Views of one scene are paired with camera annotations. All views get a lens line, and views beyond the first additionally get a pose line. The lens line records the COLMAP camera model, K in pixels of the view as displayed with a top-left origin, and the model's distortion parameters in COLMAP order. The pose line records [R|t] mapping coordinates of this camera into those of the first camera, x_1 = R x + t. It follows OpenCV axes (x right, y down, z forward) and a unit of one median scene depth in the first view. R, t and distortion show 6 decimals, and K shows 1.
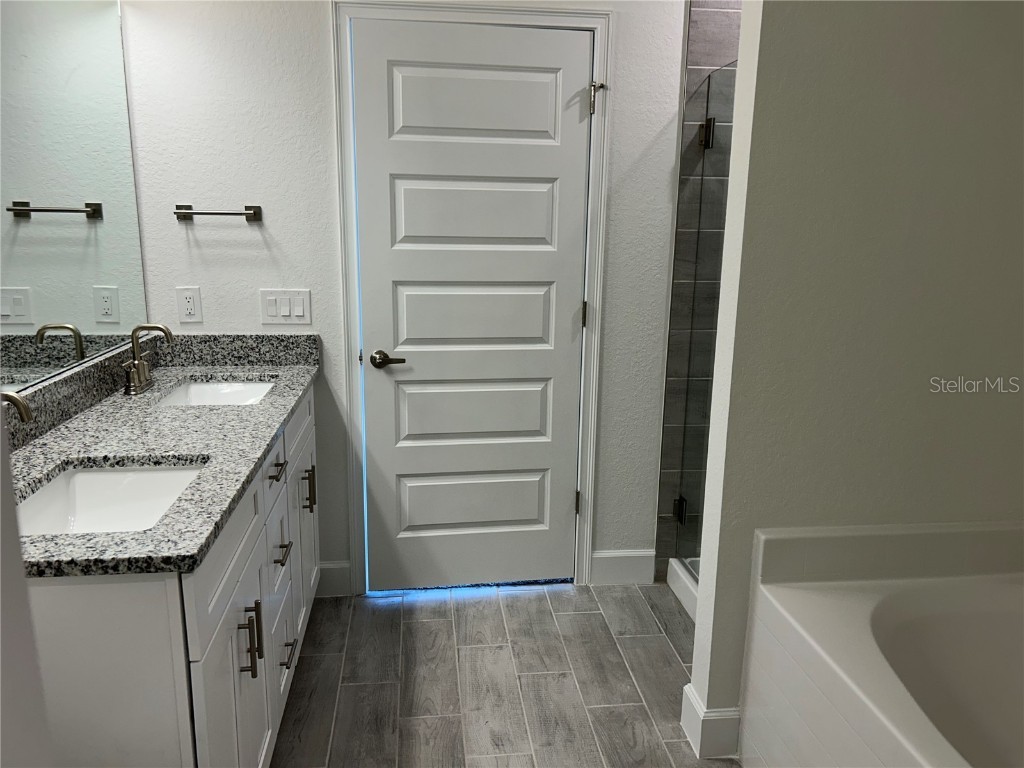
lens RADIAL K [[779.5, 0, 512.0], [0, 779.5, 384.0], [0, 0, 1]] dist [0.038008, 0.001906]
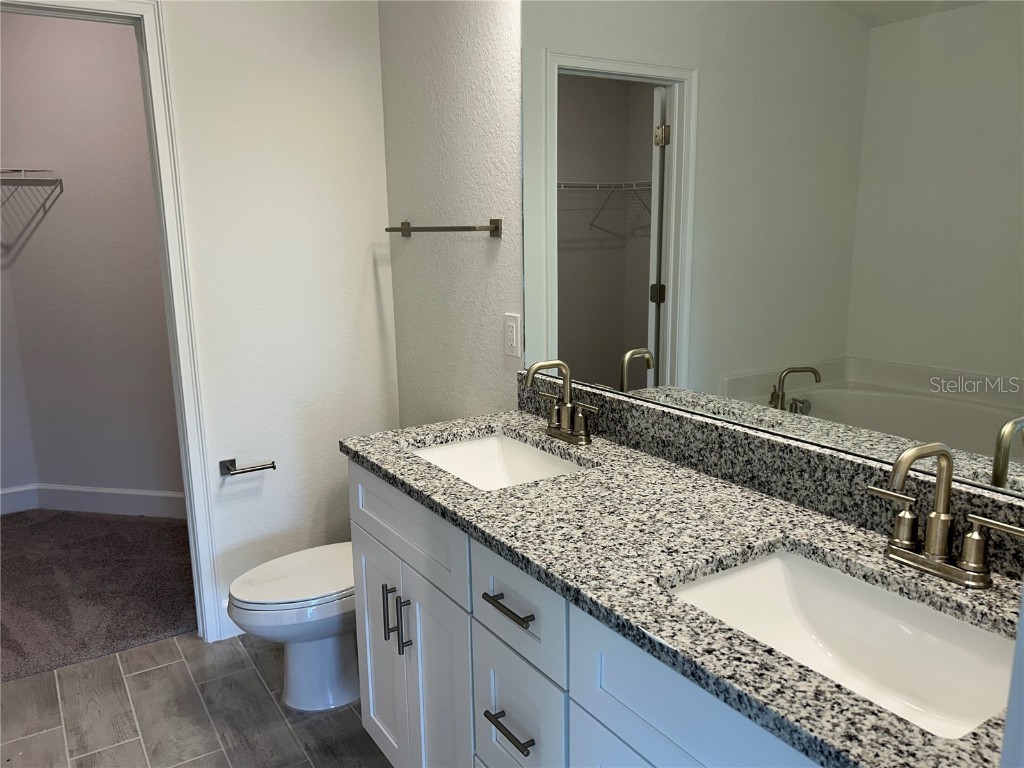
lens RADIAL K [[779.5, 0, 512.0], [0, 779.5, 384.0], [0, 0, 1]] dist [0.038008, 0.001906]
pose [[-0.899160, 0.102016, -0.425563, -0.037320], [-0.076580, 0.920764, 0.382530, -0.398596], [0.430867, 0.376545, -0.820102, 1.816630]]
